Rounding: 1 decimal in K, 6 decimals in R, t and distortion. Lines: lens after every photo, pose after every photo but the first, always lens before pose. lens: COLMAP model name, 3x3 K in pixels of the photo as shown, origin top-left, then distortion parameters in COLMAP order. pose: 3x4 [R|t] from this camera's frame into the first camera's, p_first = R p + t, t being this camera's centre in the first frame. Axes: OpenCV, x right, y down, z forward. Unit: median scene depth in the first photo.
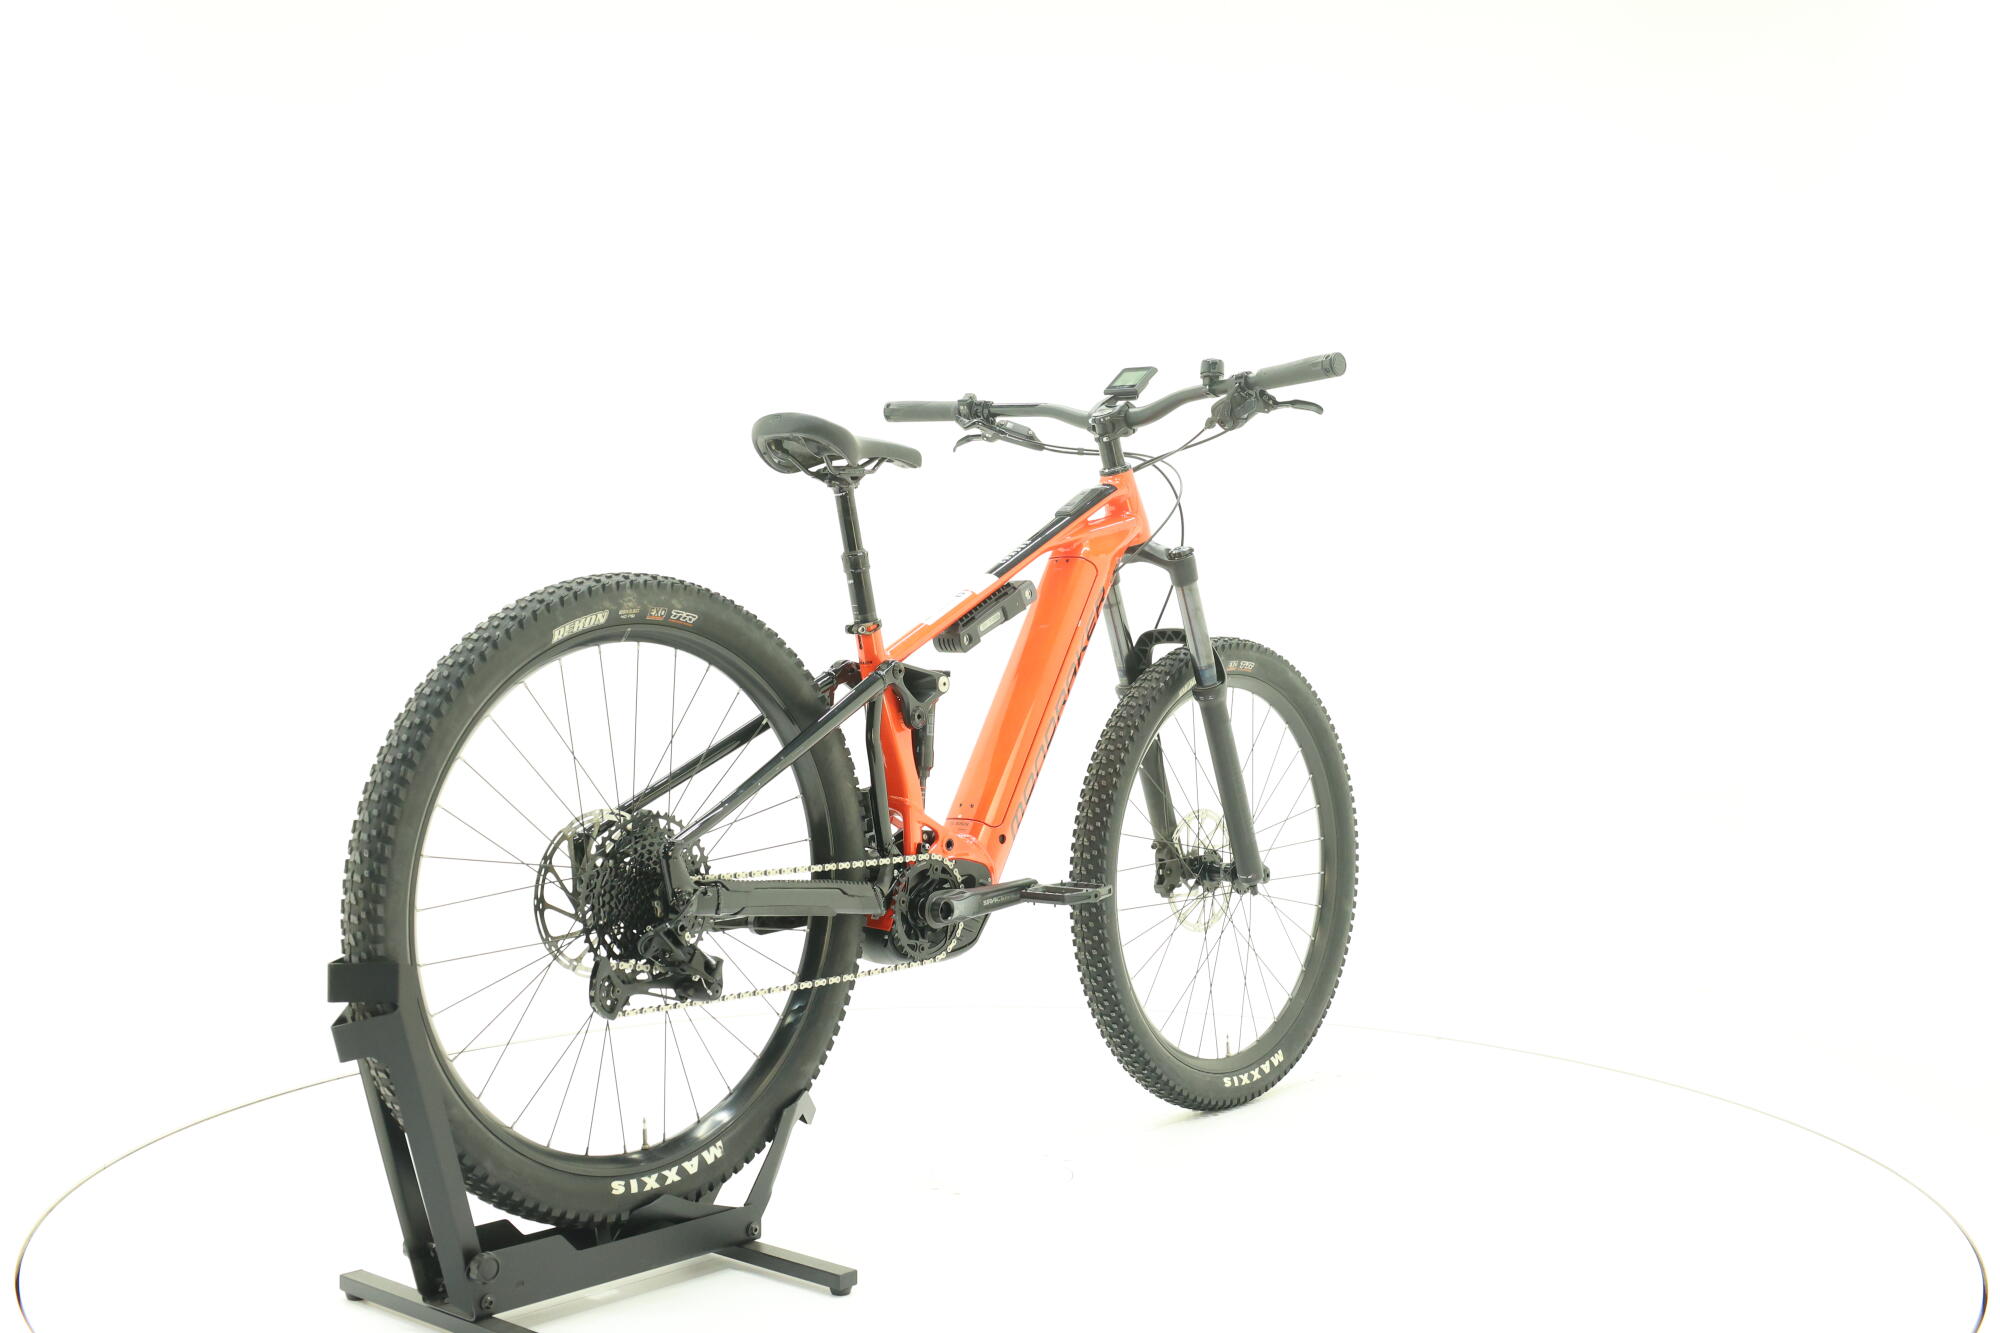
lens RADIAL K [[2136.8, 0, 1000.0], [0, 2136.8, 666.5], [0, 0, 1]] dist [-0.008705, 0.005313]
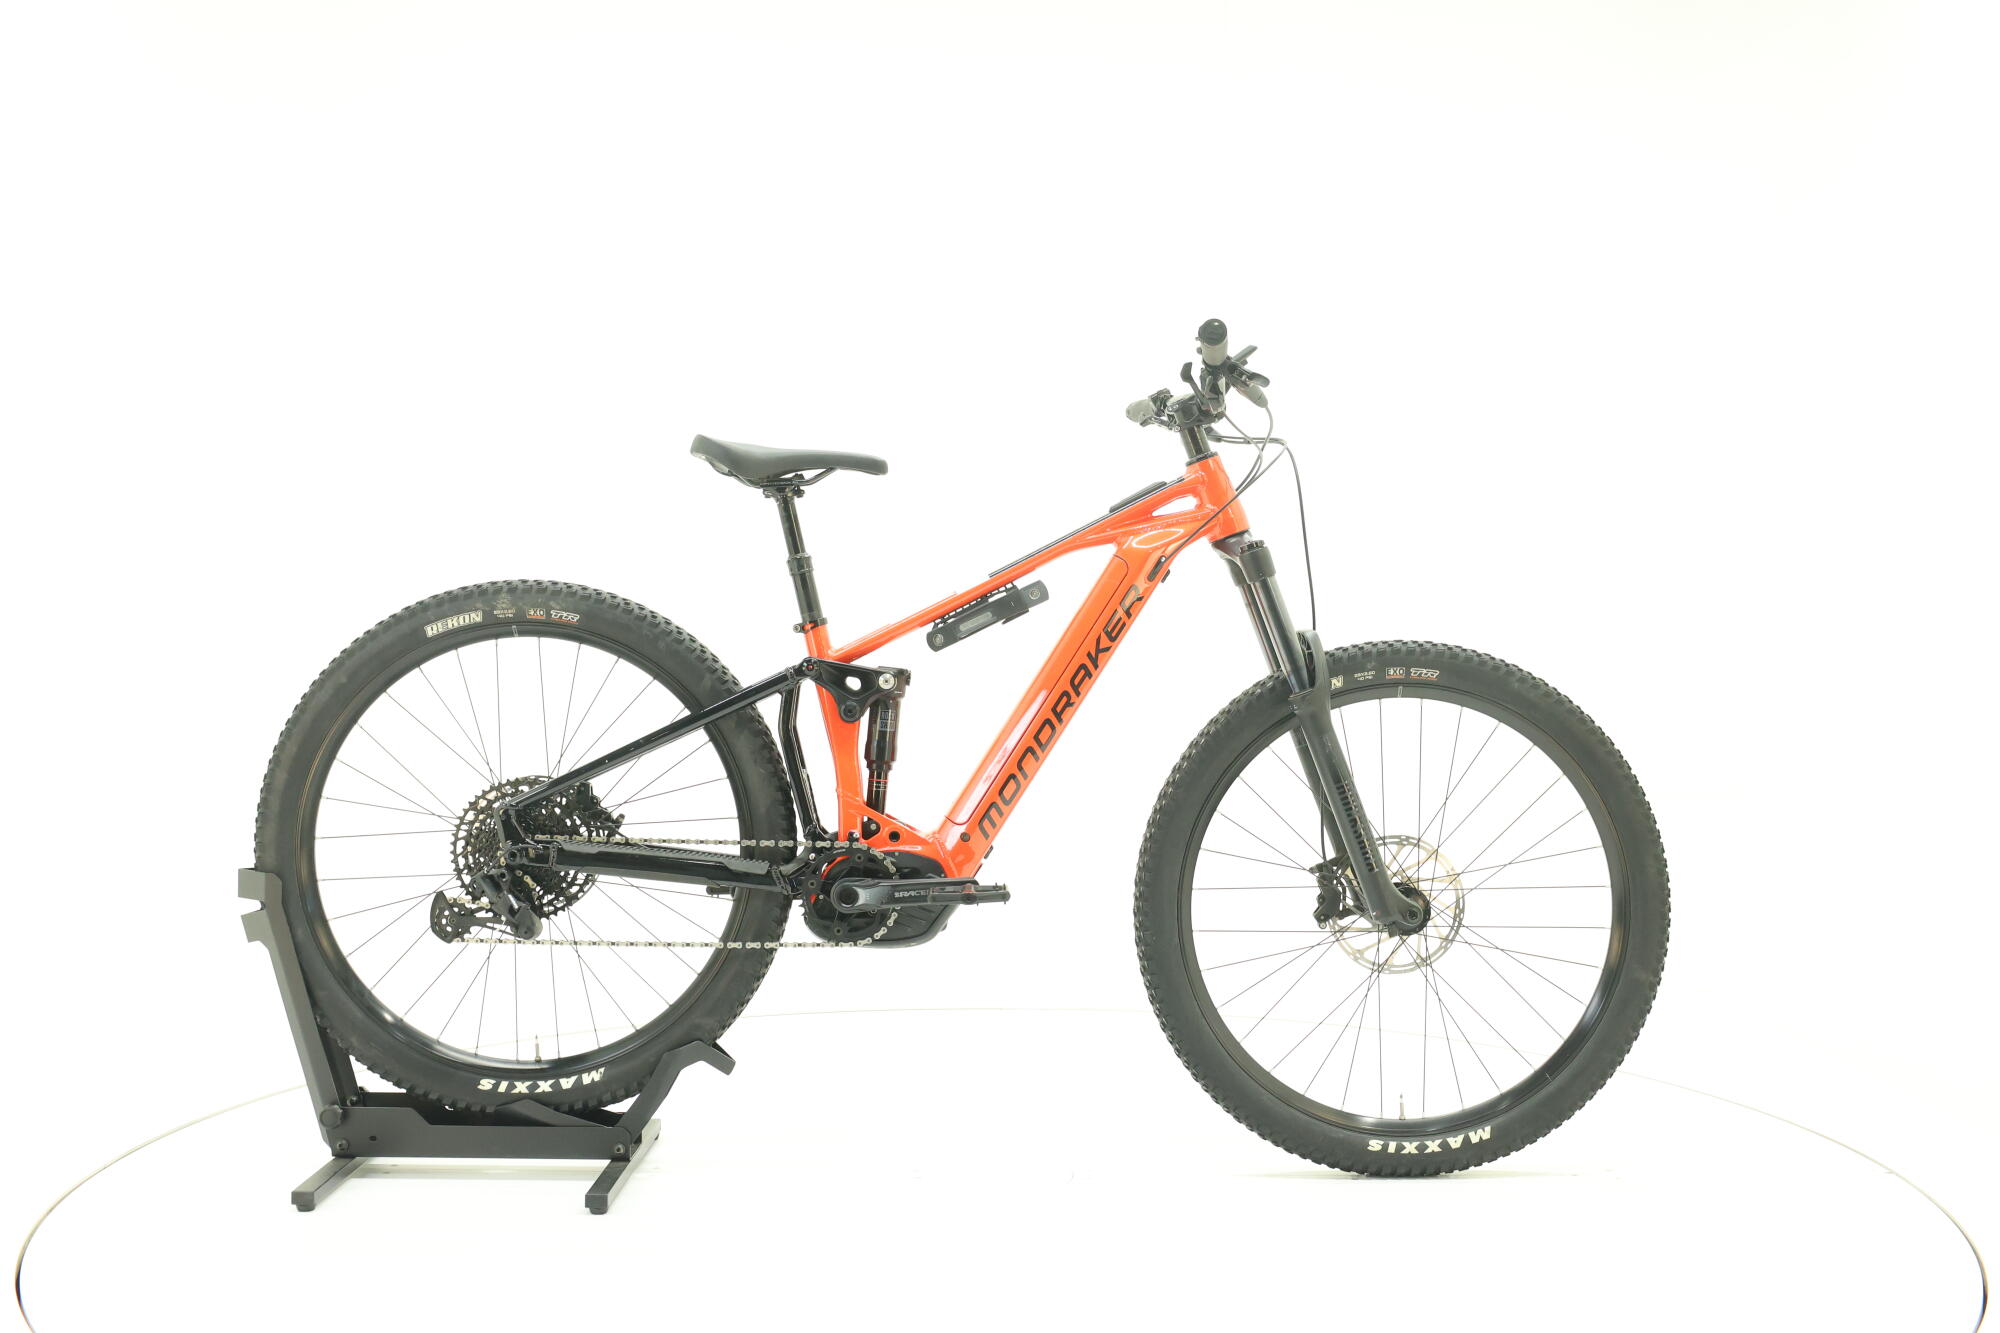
lens RADIAL K [[2136.8, 0, 1000.0], [0, 2136.8, 666.5], [0, 0, 1]] dist [-0.008705, 0.005313]
pose [[0.651781, 0.022303, -0.758080, 0.855369], [-0.018826, 0.999735, 0.013226, -0.014807], [0.758174, 0.005651, 0.652028, 0.391767]]
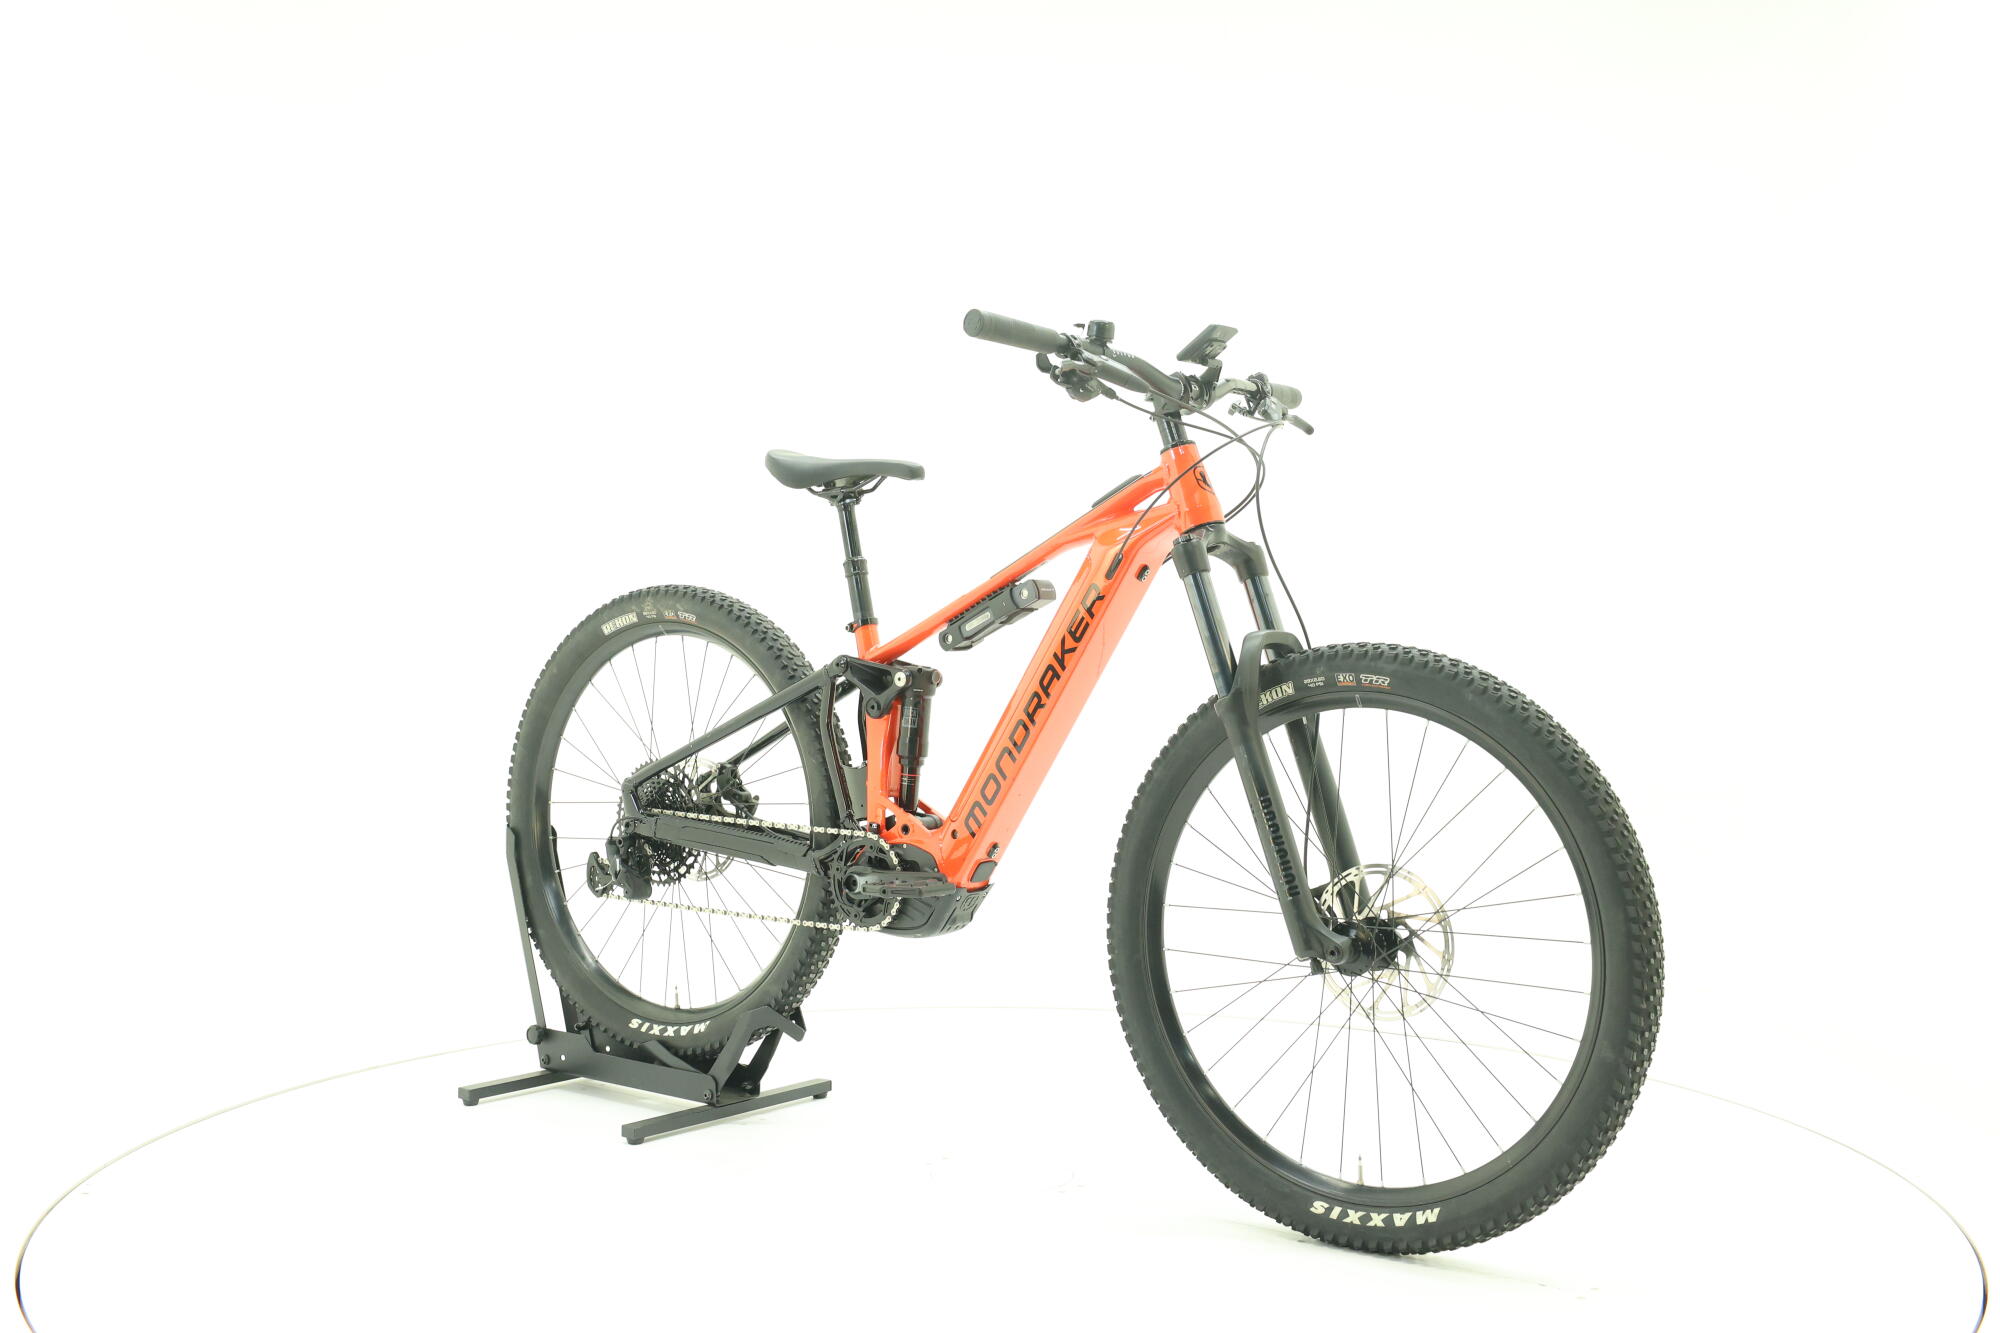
lens RADIAL K [[2136.8, 0, 1000.0], [0, 2136.8, 666.5], [0, 0, 1]] dist [-0.008705, 0.005313]
pose [[0.043166, 0.021068, -0.998846, 1.129136], [-0.024427, 0.999501, 0.020026, -0.022586], [0.998769, 0.023535, 0.043659, 1.077714]]
